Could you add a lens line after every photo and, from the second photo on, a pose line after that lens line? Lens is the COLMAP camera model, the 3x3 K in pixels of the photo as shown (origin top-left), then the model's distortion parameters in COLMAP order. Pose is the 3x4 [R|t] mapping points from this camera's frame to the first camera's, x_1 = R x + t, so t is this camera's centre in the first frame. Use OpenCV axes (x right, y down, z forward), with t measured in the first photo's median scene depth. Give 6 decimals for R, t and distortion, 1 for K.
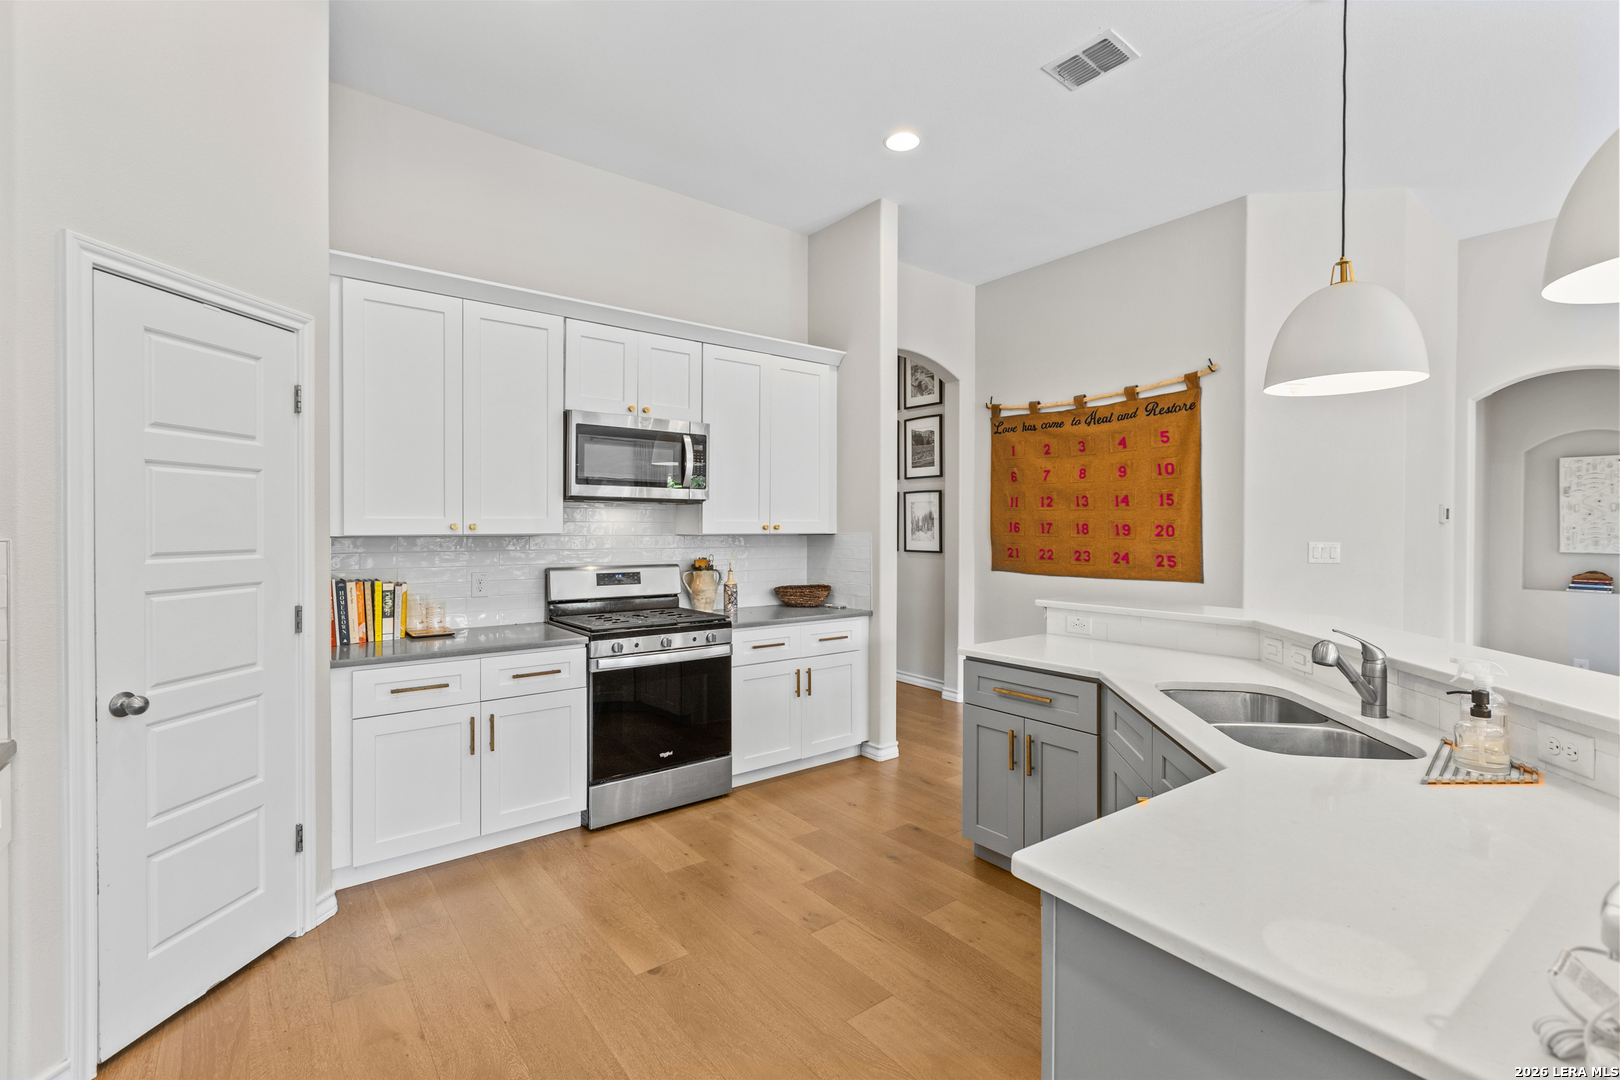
lens RADIAL K [[722.6, 0, 805.5], [0, 722.6, 530.8], [0, 0, 1]] dist [0.001757, -0.000132]
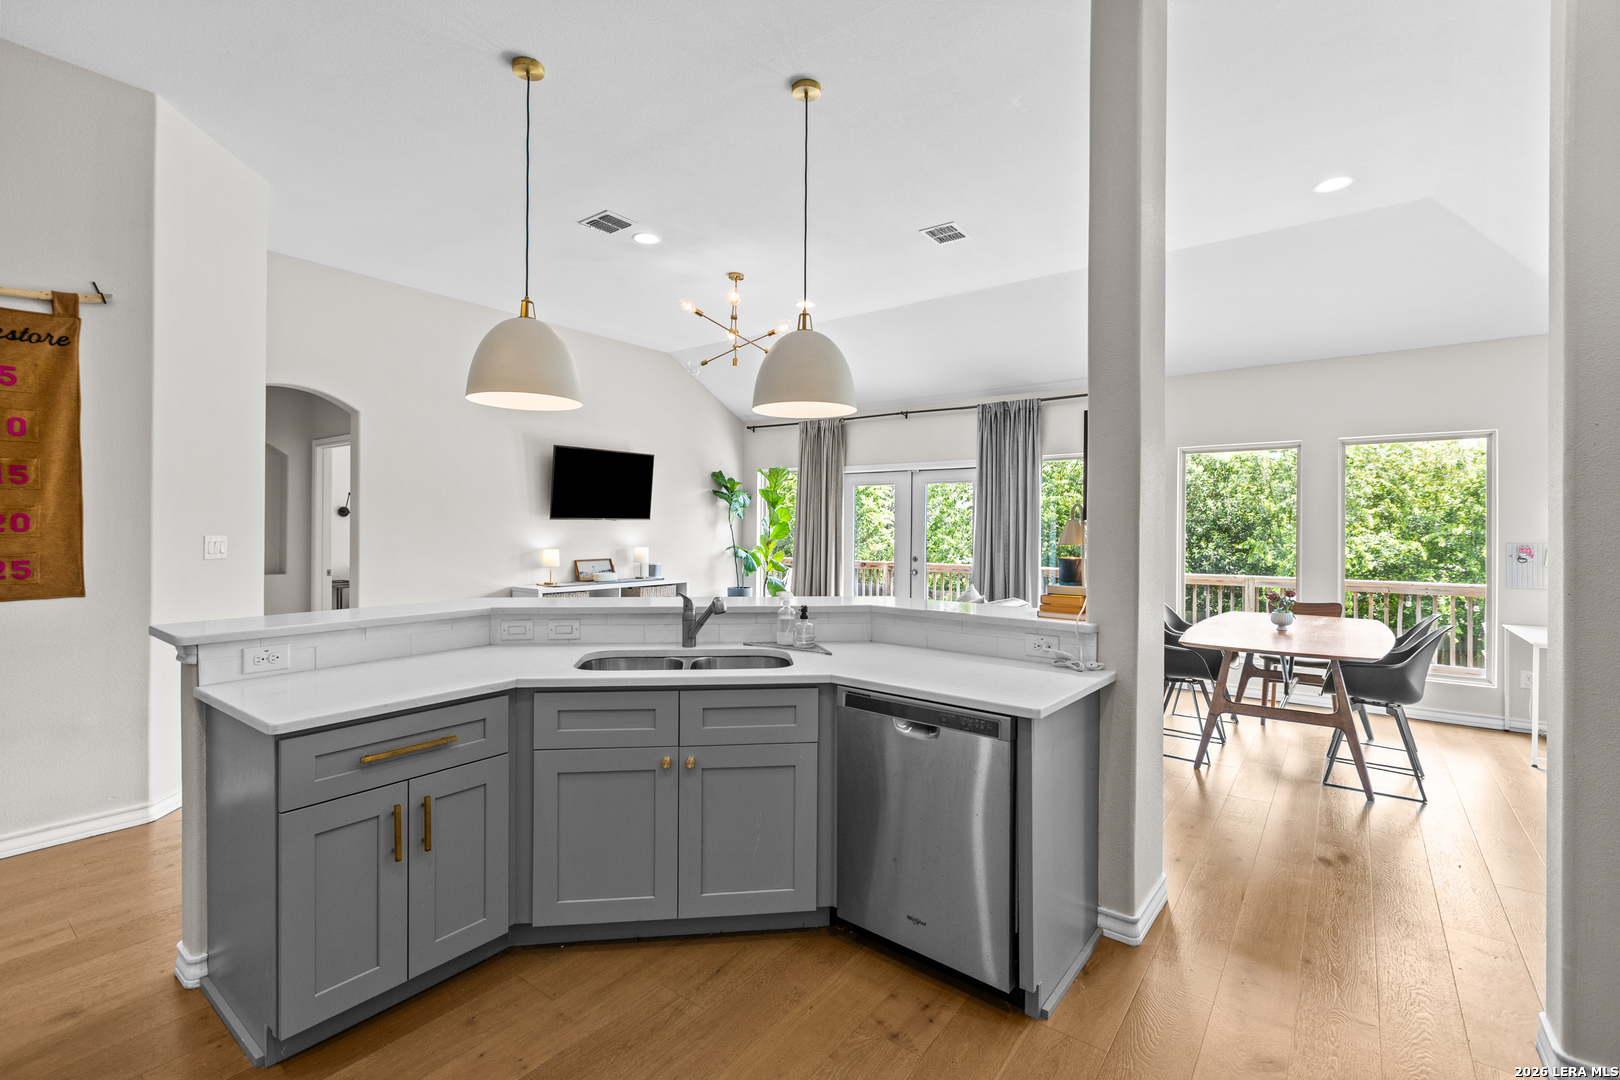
lens RADIAL K [[722.6, 0, 799.0], [0, 722.6, 532.3], [0, 0, 1]] dist [0.001757, -0.000132]
pose [[-0.259075, -0.012997, 0.965770, -0.326516], [-0.001563, 0.999914, 0.013037, -0.000898], [-0.965856, 0.001868, -0.259073, 0.528178]]
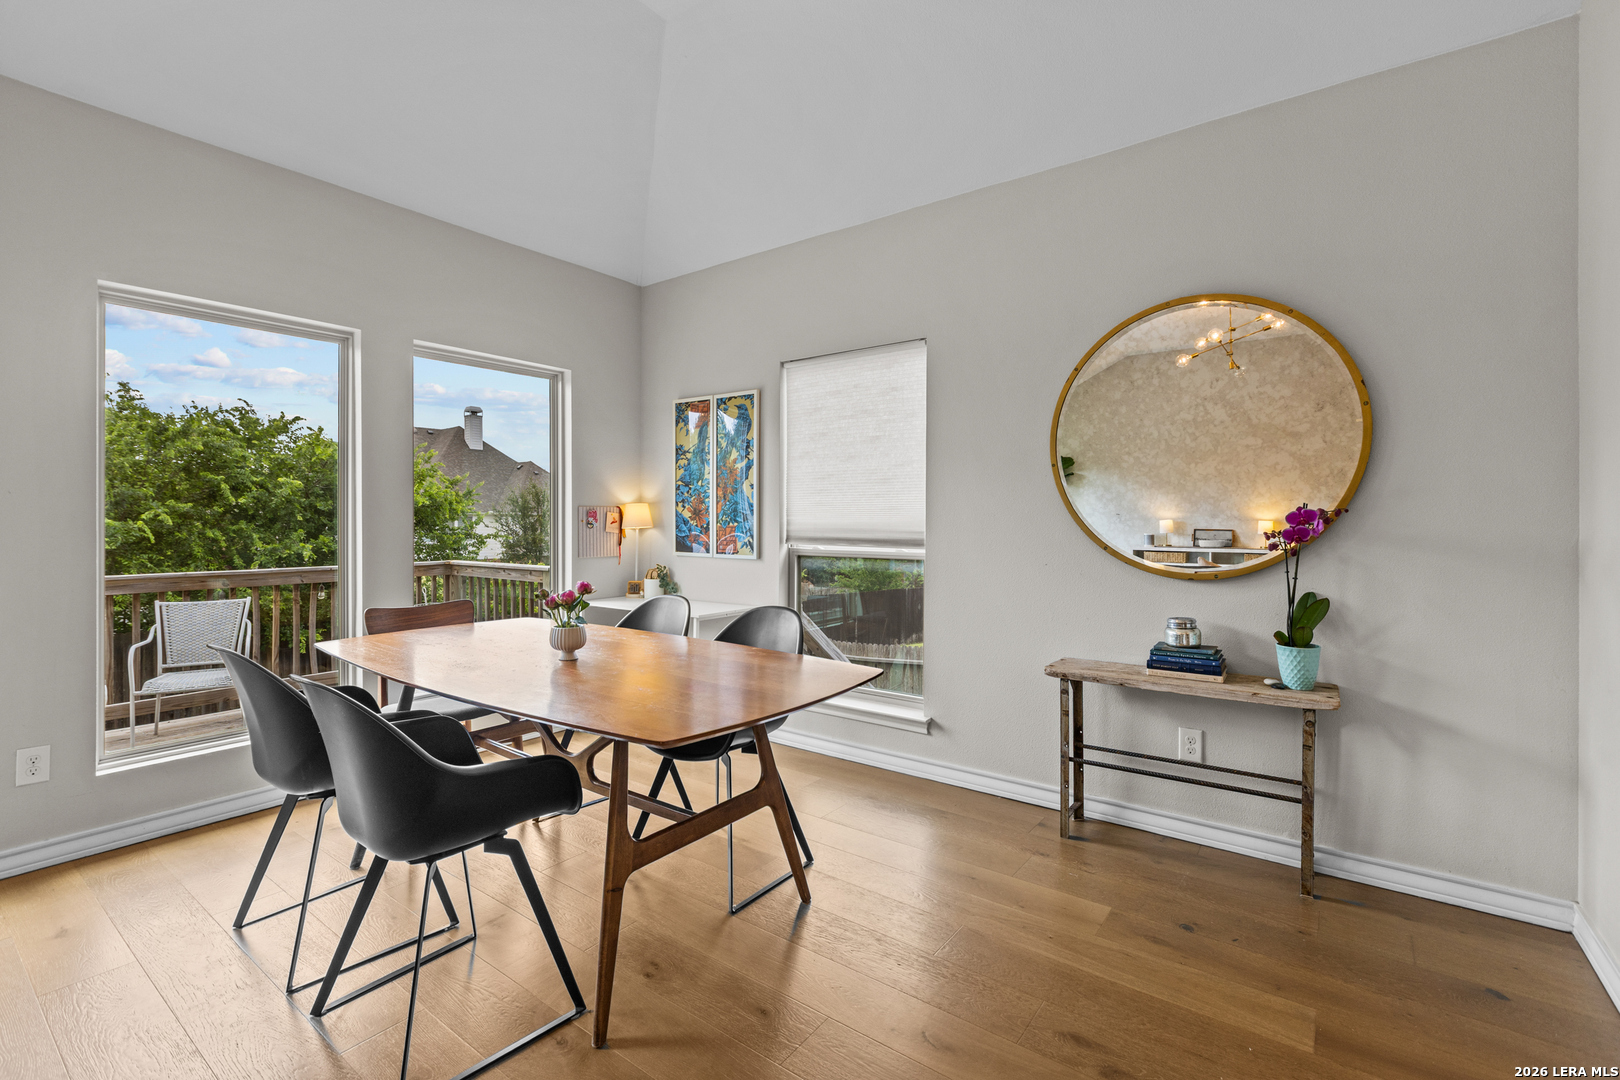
lens RADIAL K [[722.6, 0, 806.5], [0, 722.6, 526.8], [0, 0, 1]] dist [0.001757, -0.000132]
pose [[-0.961775, -0.003487, -0.273818, 0.479324], [-0.007372, 0.999886, 0.013162, 0.043497], [0.273741, 0.014678, -0.961691, 0.162244]]
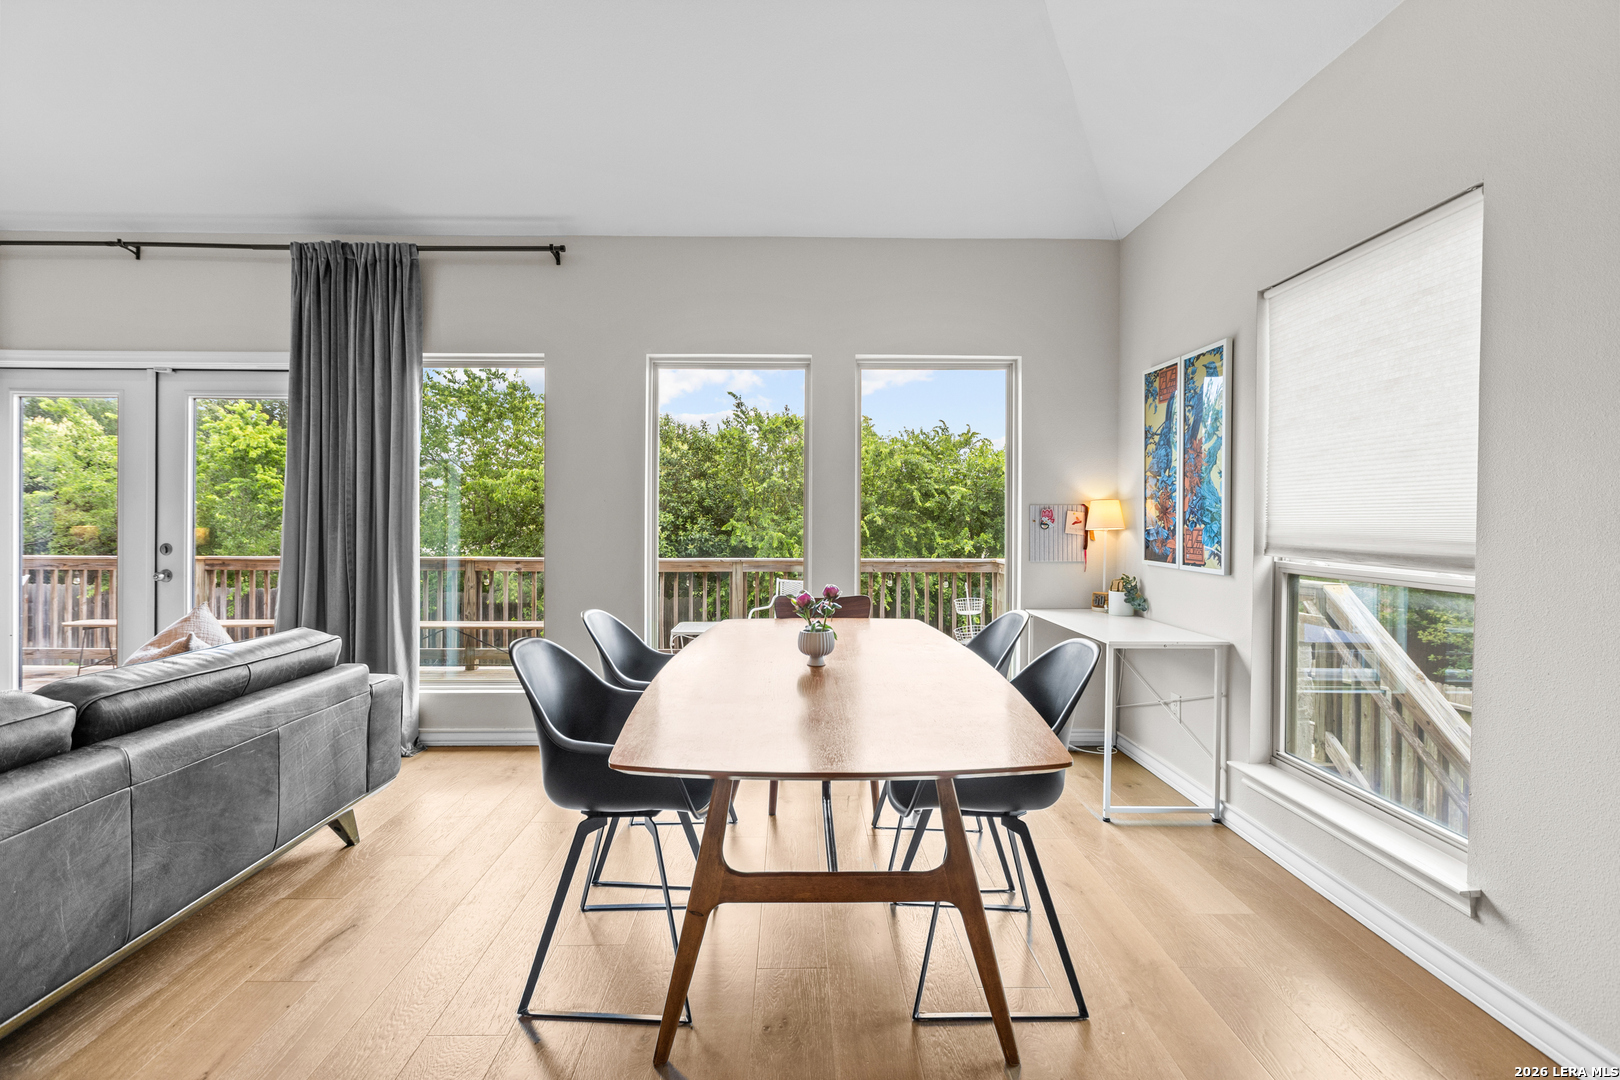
lens RADIAL K [[722.6, 0, 814.5], [0, 722.6, 529.7], [0, 0, 1]] dist [0.001757, -0.000132]
pose [[-0.808453, -0.016851, 0.588319, 0.193644], [-0.004869, 0.999747, 0.021945, 0.043063], [-0.588540, 0.014877, -0.808331, 0.008944]]
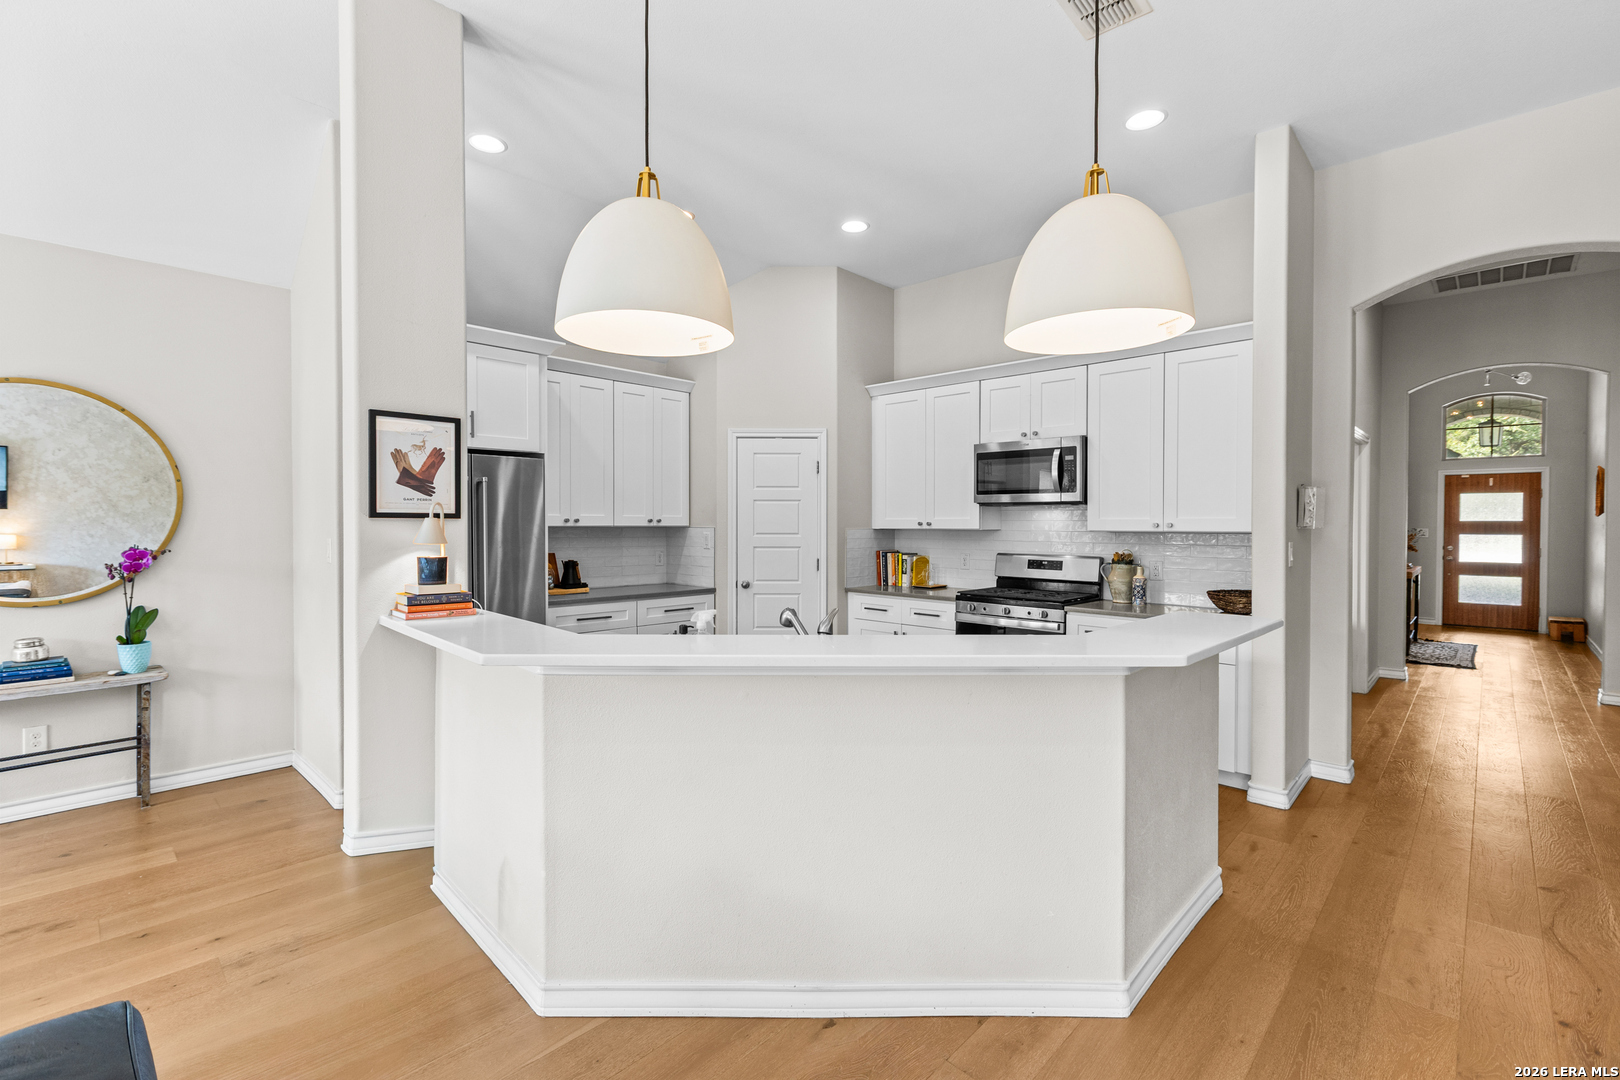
lens RADIAL K [[722.6, 0, 796.7], [0, 722.6, 526.7], [0, 0, 1]] dist [0.001757, -0.000132]
pose [[0.143780, 0.003544, -0.989603, 0.873415], [-0.008943, 0.999957, 0.002282, 0.000064], [0.989569, 0.008522, 0.143806, 0.350038]]
